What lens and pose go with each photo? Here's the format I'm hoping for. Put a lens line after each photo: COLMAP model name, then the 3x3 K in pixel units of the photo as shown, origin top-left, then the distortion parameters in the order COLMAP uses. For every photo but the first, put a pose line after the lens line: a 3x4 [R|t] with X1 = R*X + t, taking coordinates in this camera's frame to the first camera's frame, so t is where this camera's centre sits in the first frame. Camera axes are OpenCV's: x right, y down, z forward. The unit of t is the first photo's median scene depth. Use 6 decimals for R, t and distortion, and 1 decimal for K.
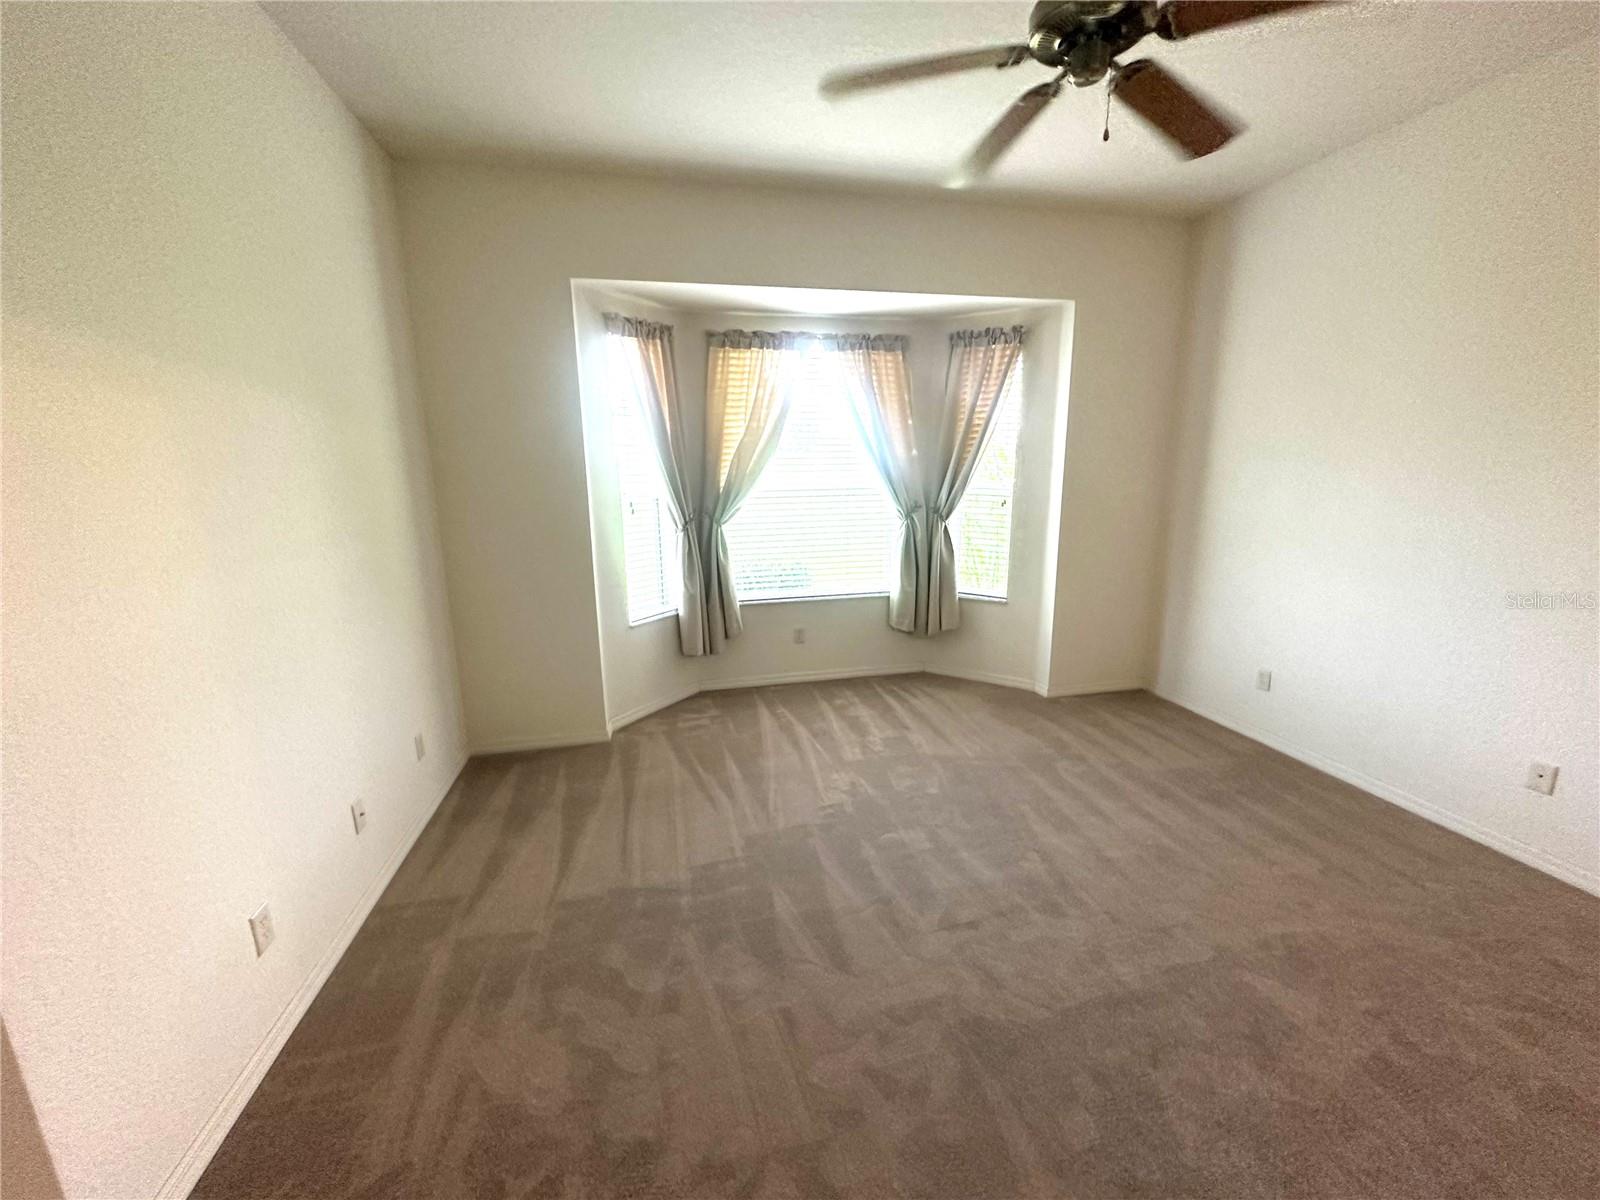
lens RADIAL K [[638.8, 0, 795.4], [0, 638.8, 595.9], [0, 0, 1]] dist [-0.003779, 0.001514]
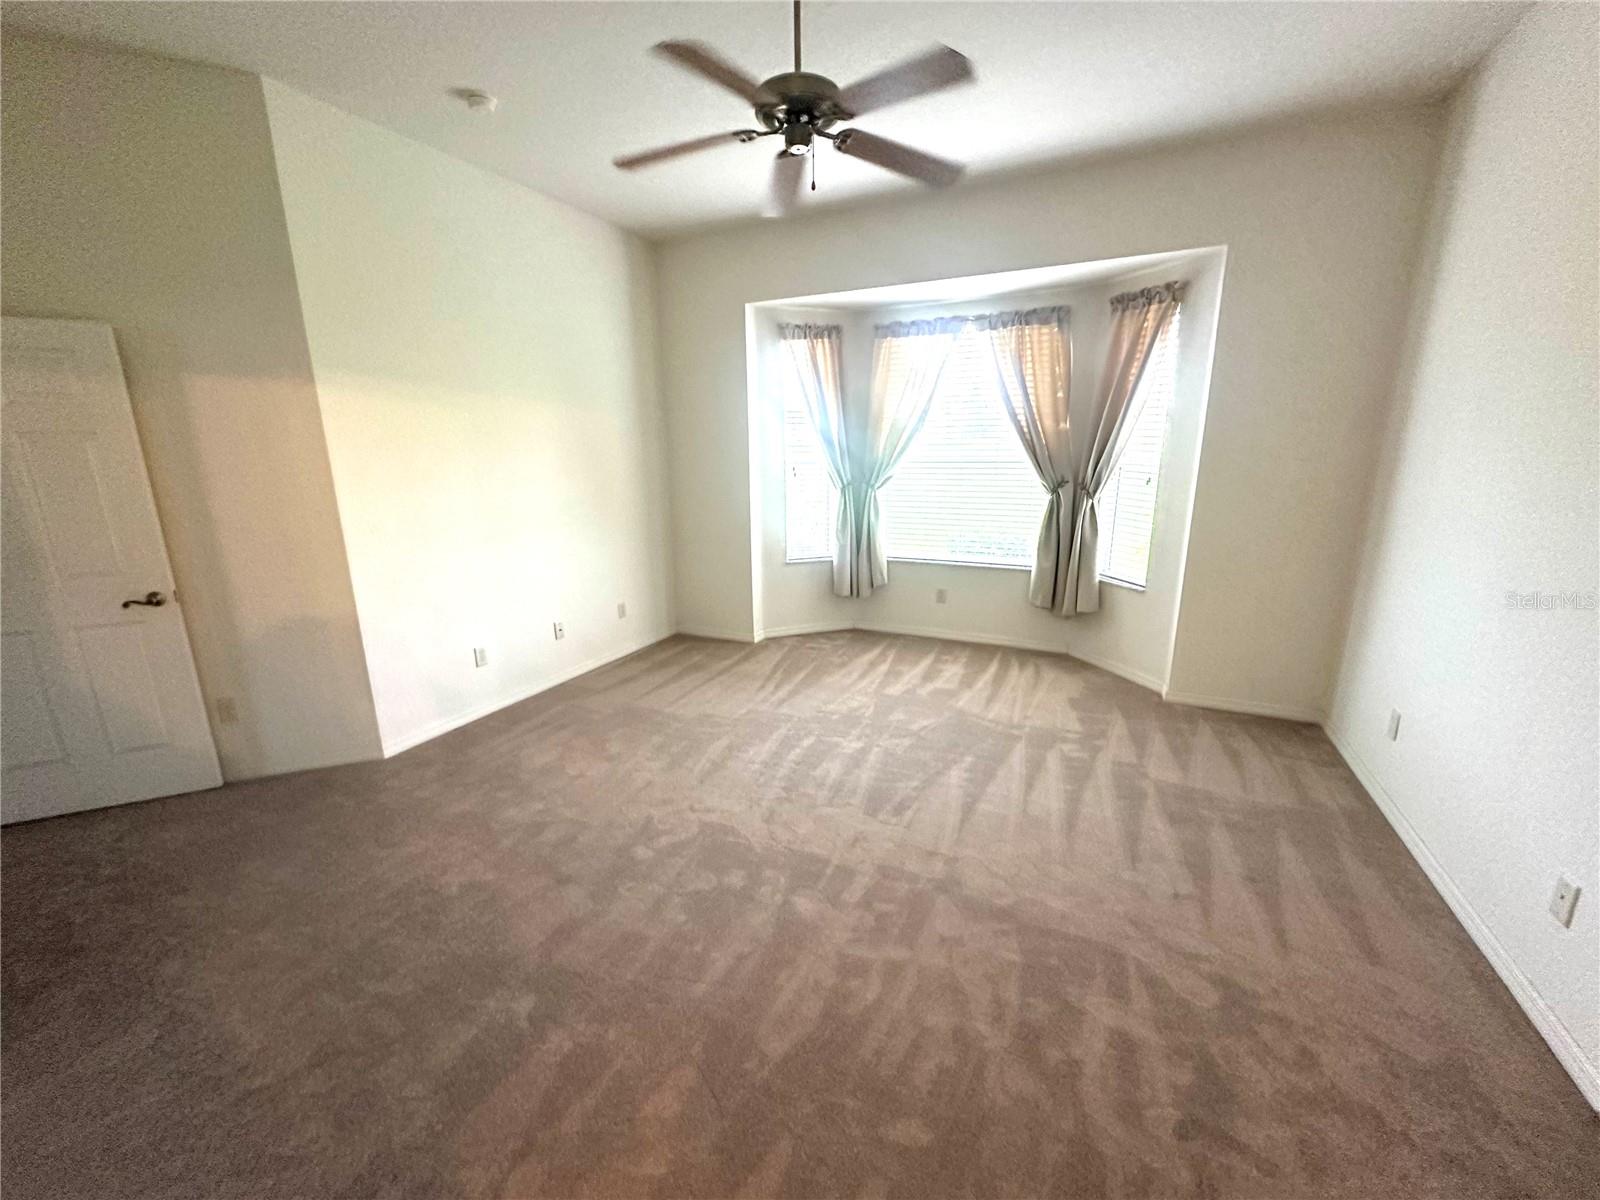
lens RADIAL K [[638.8, 0, 806.9], [0, 638.8, 597.3], [0, 0, 1]] dist [-0.003779, 0.001514]
pose [[0.785802, 0.147413, -0.600653, 0.548979], [-0.128277, 0.988907, 0.074881, 0.013552], [0.605029, 0.018209, 0.795995, -0.014856]]
